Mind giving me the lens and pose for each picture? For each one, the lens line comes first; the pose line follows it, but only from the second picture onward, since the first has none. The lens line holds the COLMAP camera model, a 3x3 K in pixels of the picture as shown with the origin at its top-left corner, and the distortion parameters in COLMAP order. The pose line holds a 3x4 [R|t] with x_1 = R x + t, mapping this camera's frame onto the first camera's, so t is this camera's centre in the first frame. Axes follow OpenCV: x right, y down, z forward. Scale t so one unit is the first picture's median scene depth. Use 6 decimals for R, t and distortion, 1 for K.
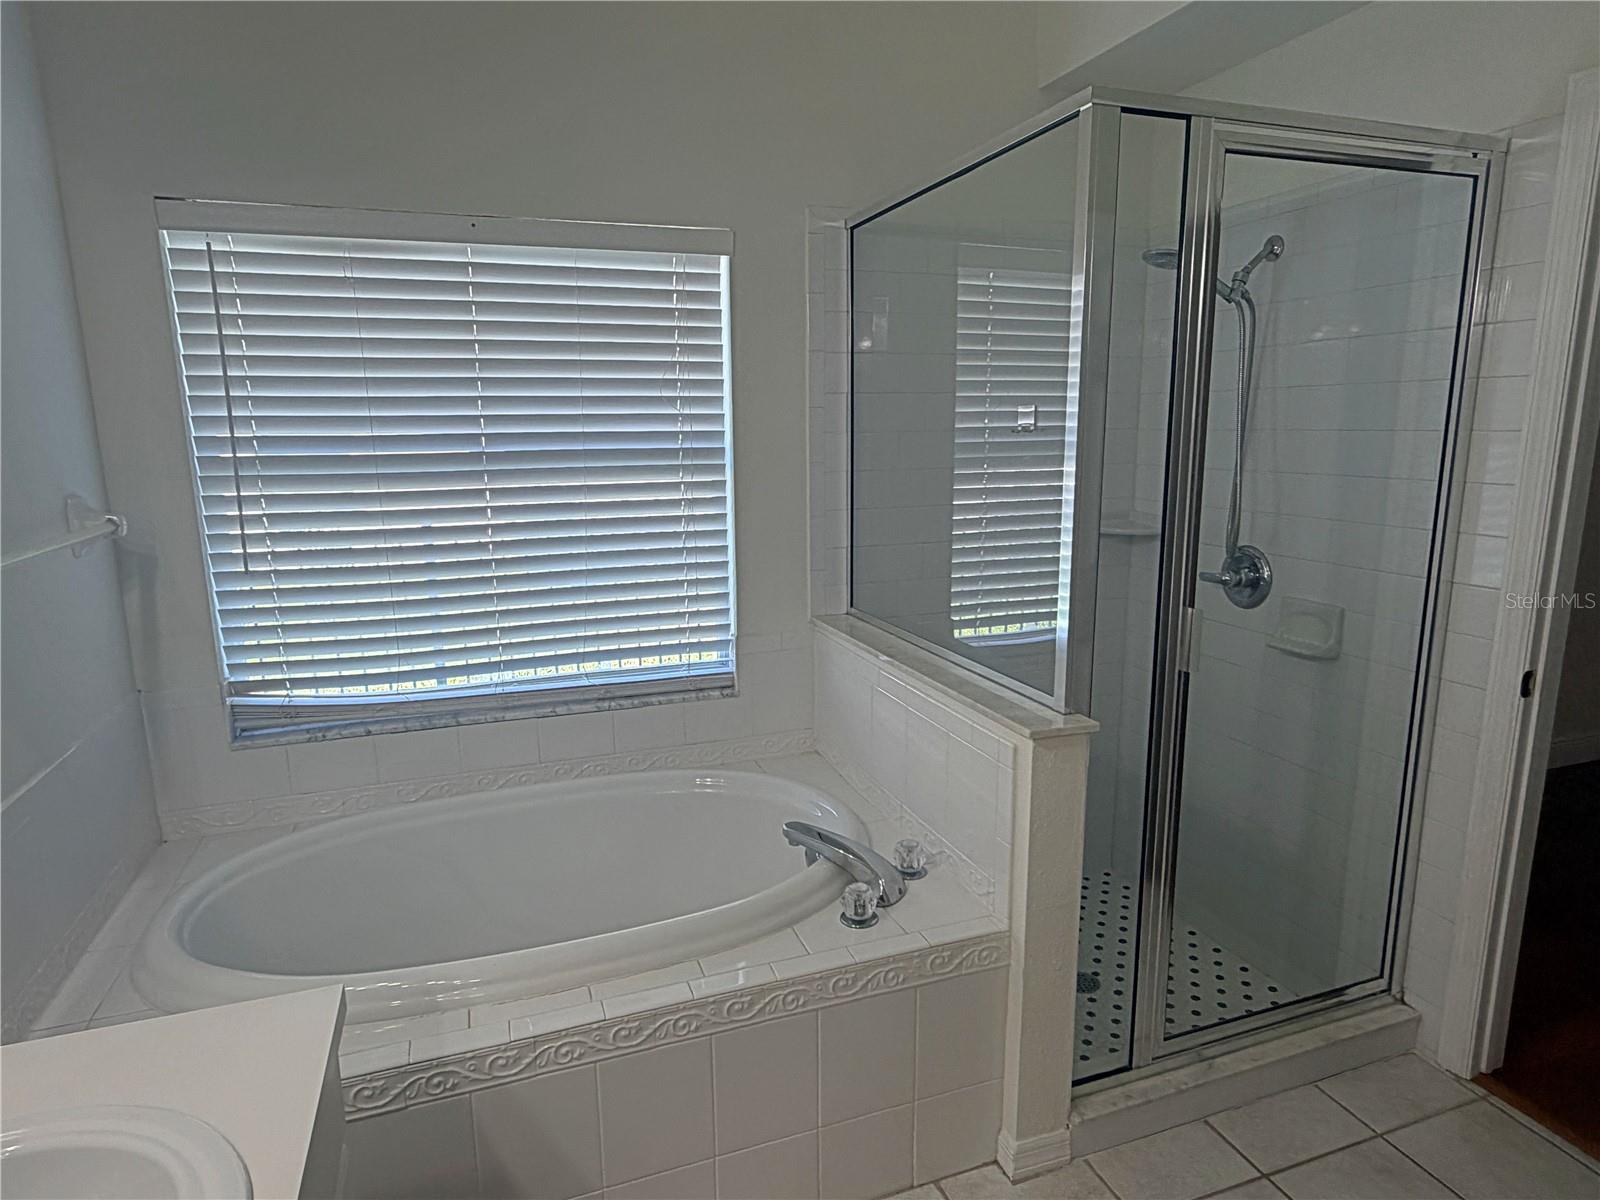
lens RADIAL K [[931.8, 0, 805.1], [0, 931.8, 608.6], [0, 0, 1]] dist [0.000570, -0.001308]
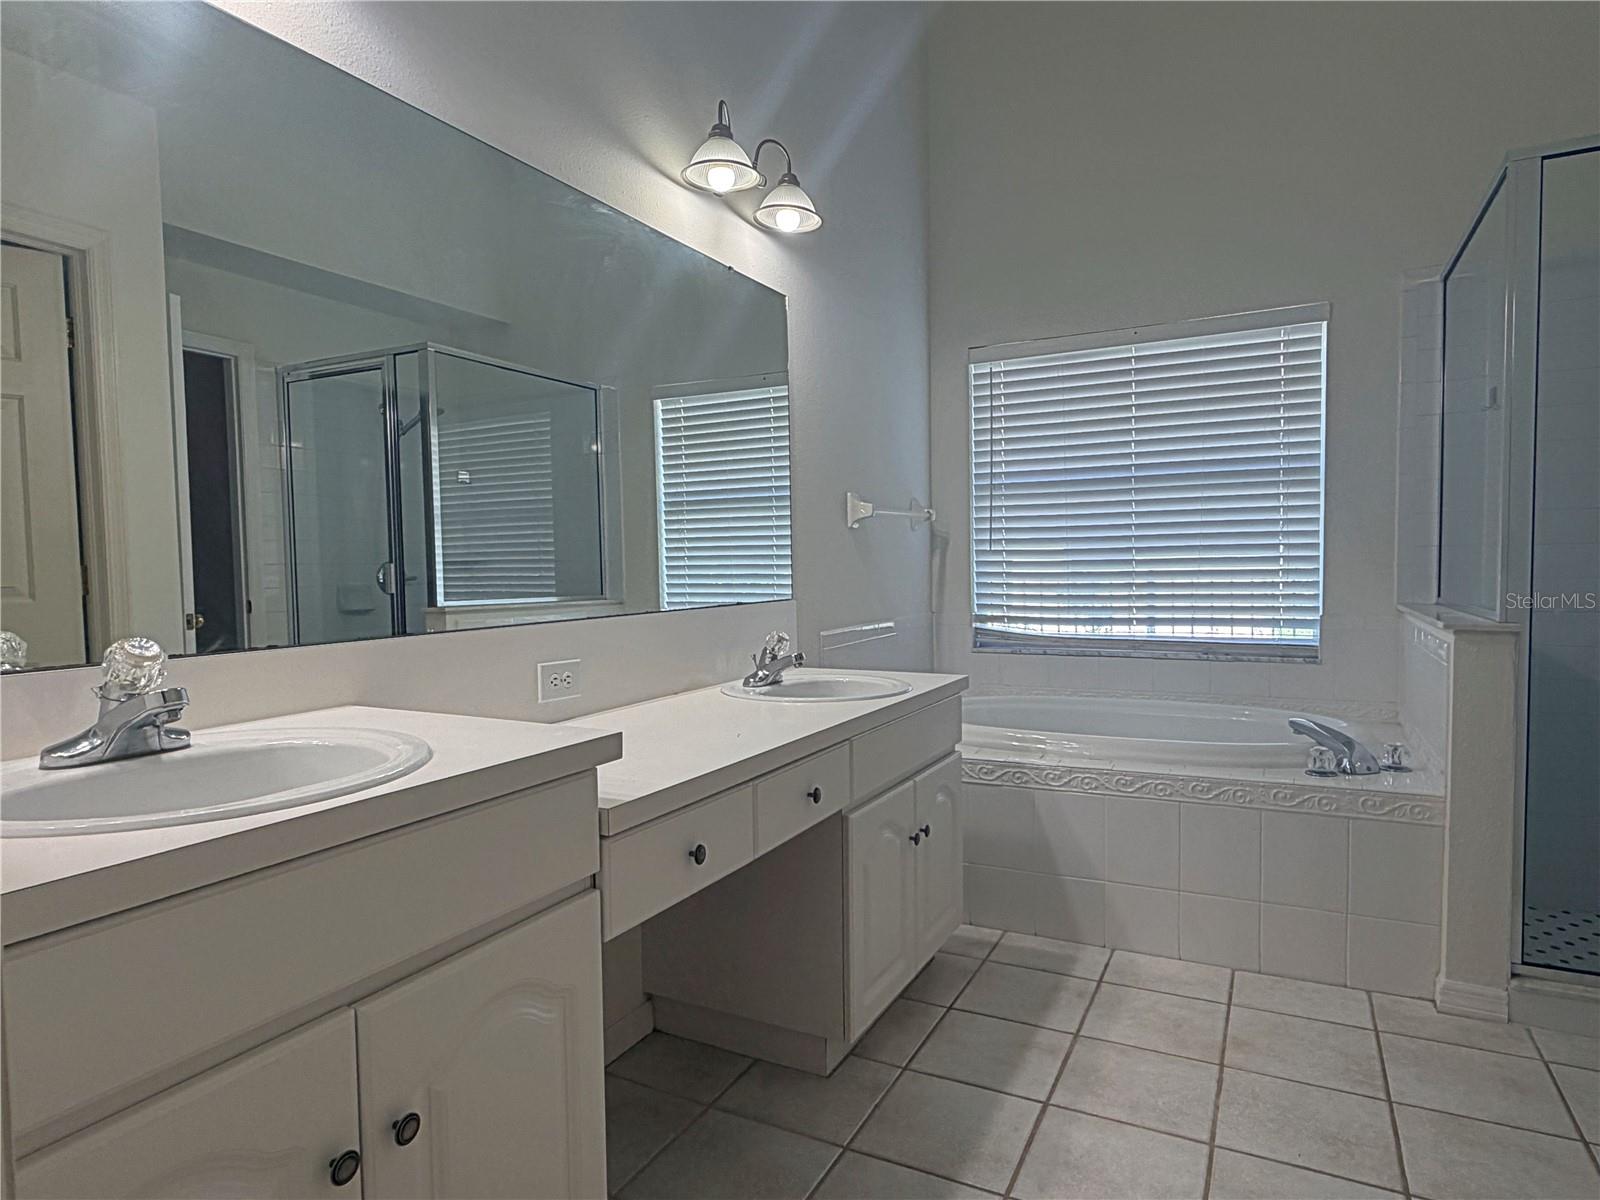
lens RADIAL K [[931.8, 0, 795.2], [0, 931.8, 606.9], [0, 0, 1]] dist [0.000570, -0.001308]
pose [[0.672036, 0.035616, -0.739661, 0.435297], [-0.135708, 0.987850, -0.075734, 0.242555], [0.727977, 0.151274, 0.668704, -0.403178]]
